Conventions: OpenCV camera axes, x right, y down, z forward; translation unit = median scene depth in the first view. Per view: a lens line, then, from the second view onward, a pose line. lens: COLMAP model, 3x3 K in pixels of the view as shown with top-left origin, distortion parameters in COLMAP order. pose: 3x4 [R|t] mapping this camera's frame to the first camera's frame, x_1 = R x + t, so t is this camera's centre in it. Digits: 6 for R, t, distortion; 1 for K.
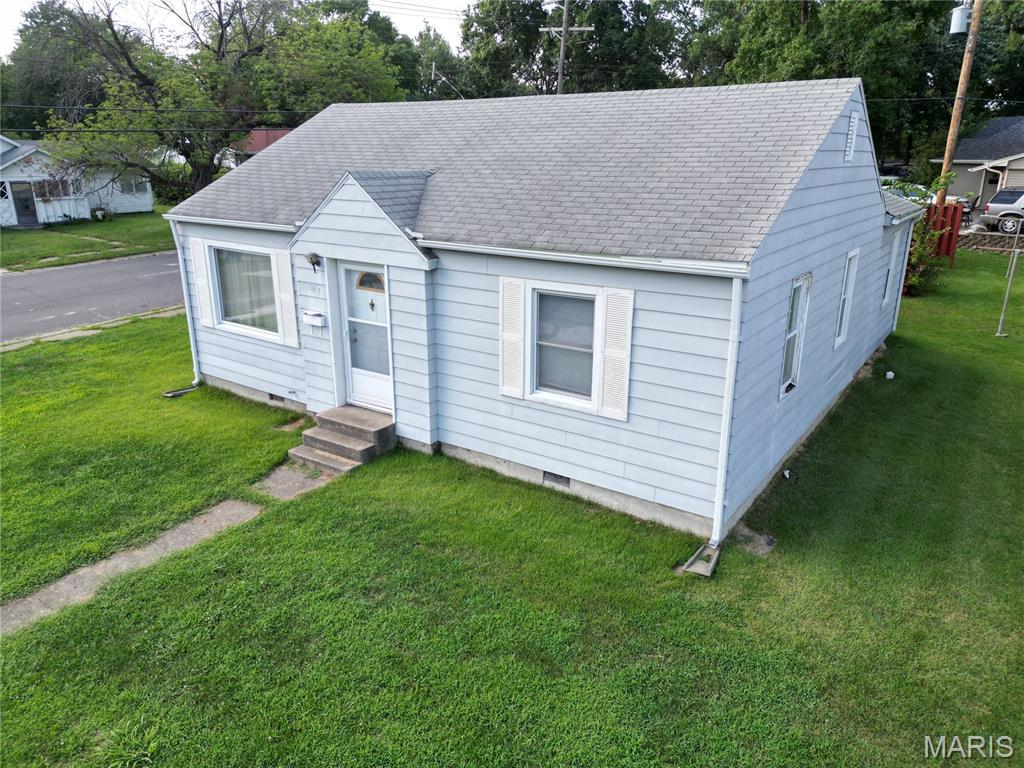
lens RADIAL K [[731.7, 0, 512.0], [0, 731.7, 384.0], [0, 0, 1]] dist [0.097328, -0.082226]
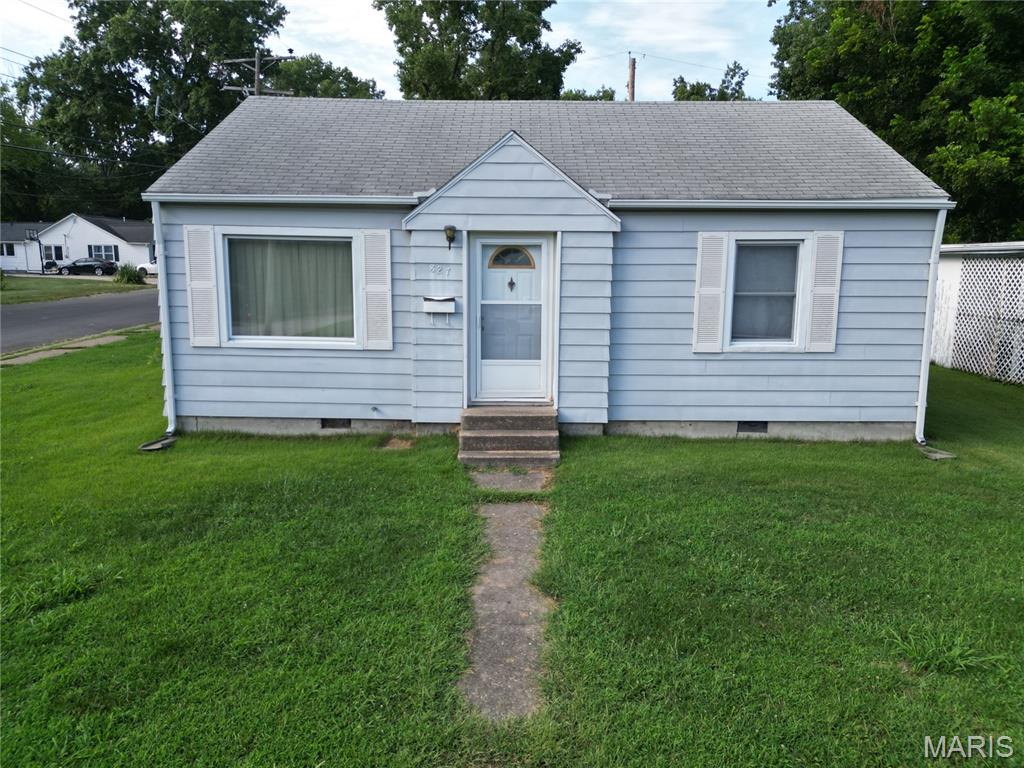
lens RADIAL K [[731.7, 0, 512.0], [0, 731.7, 384.0], [0, 0, 1]] dist [0.097328, -0.082226]
pose [[0.817558, -0.086224, 0.569355, -0.791909], [0.168280, 0.981340, -0.093025, 0.107785], [-0.550709, 0.171864, 0.816812, 0.315615]]
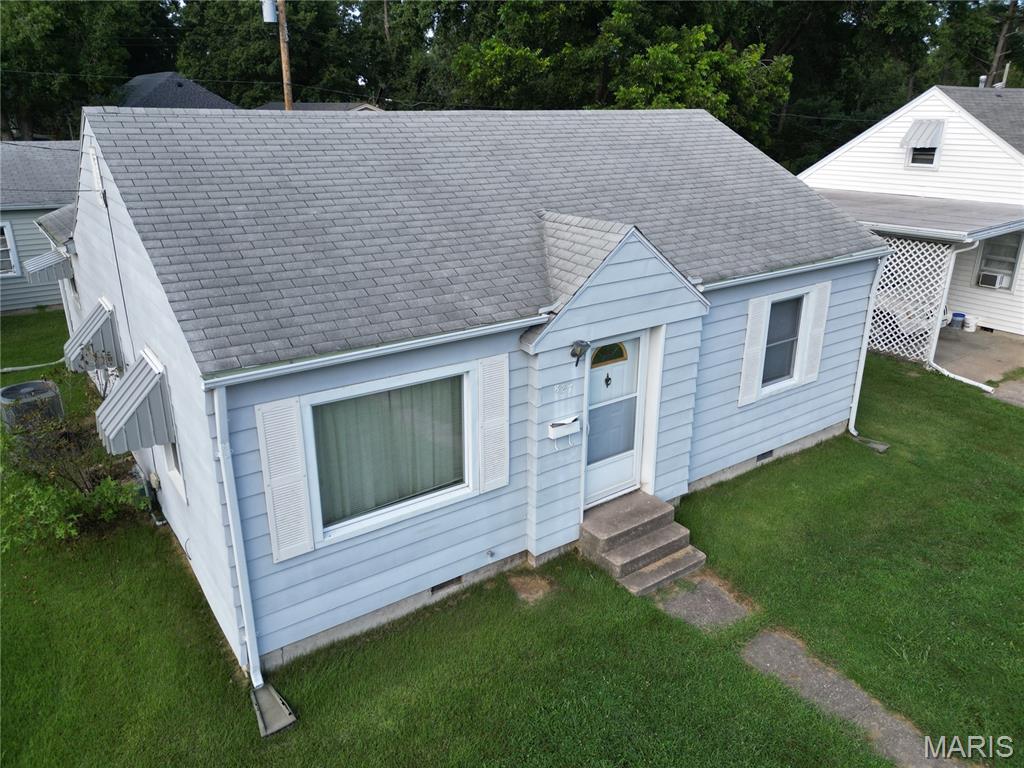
lens RADIAL K [[731.7, 0, 512.0], [0, 731.7, 384.0], [0, 0, 1]] dist [0.097328, -0.082226]
pose [[0.331523, -0.328945, 0.884244, -1.062911], [0.290563, 0.927291, 0.236020, -0.366666], [-0.897589, 0.178682, 0.402997, 0.848979]]
